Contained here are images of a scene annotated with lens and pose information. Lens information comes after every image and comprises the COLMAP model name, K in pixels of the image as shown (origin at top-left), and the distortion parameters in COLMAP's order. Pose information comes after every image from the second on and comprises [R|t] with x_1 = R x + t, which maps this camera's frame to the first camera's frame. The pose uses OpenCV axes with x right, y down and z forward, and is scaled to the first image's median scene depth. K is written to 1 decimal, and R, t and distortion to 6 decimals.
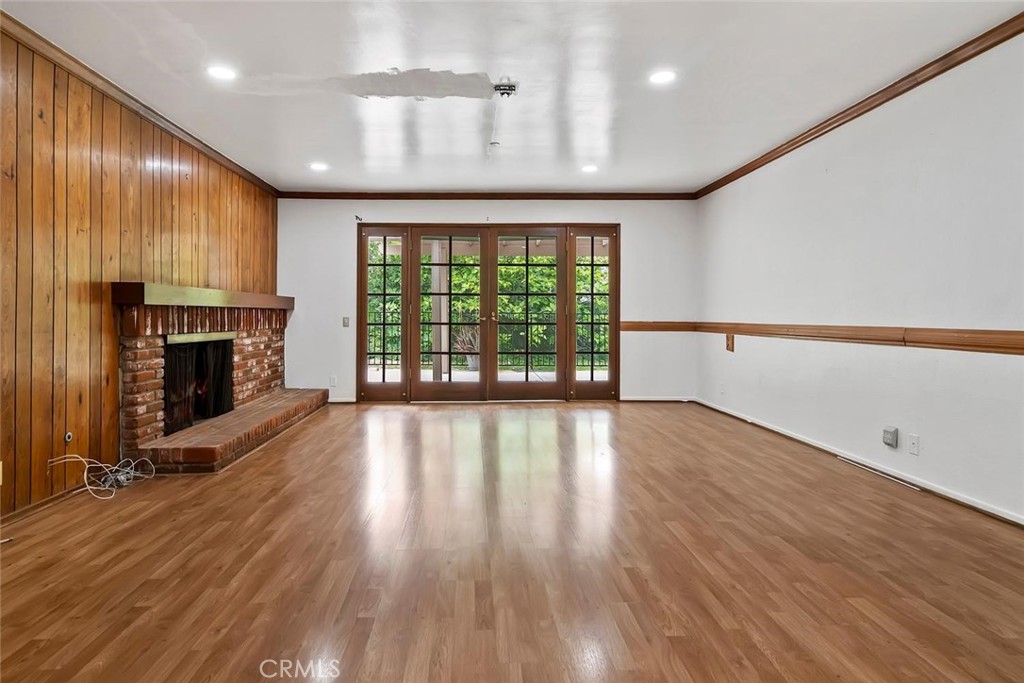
lens RADIAL K [[567.4, 0, 512.8], [0, 567.4, 330.8], [0, 0, 1]] dist [-0.000843, -0.004141]
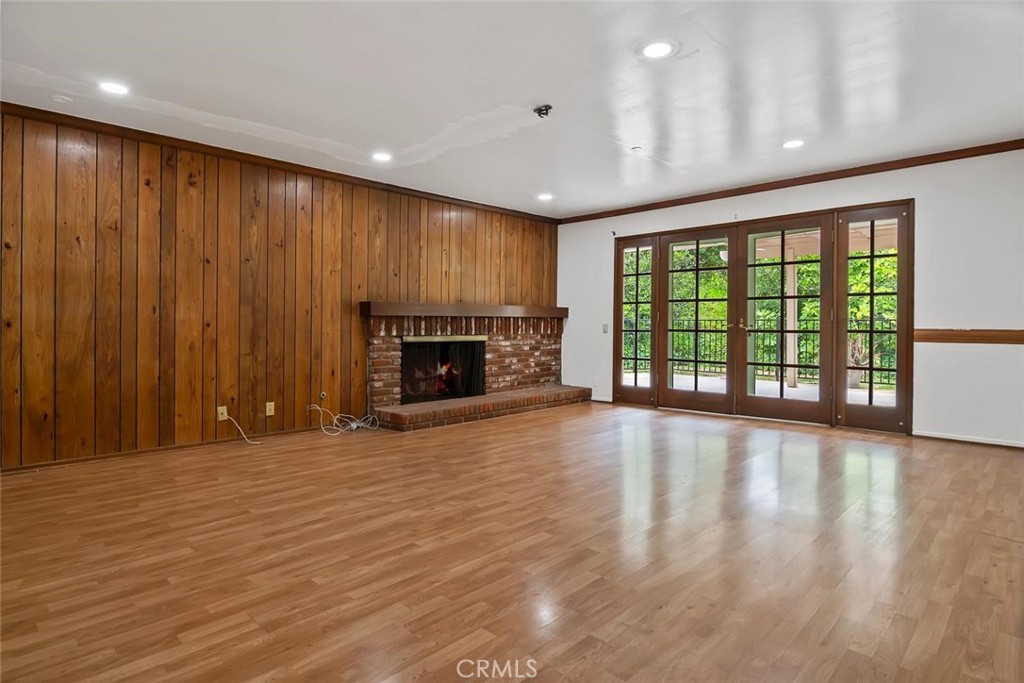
lens RADIAL K [[567.4, 0, 532.2], [0, 567.4, 332.5], [0, 0, 1]] dist [-0.000843, -0.004141]
pose [[0.693295, 0.007189, -0.720618, 0.425209], [-0.016676, 0.999843, -0.006070, 0.001178], [0.720461, 0.016225, 0.693306, 0.139030]]
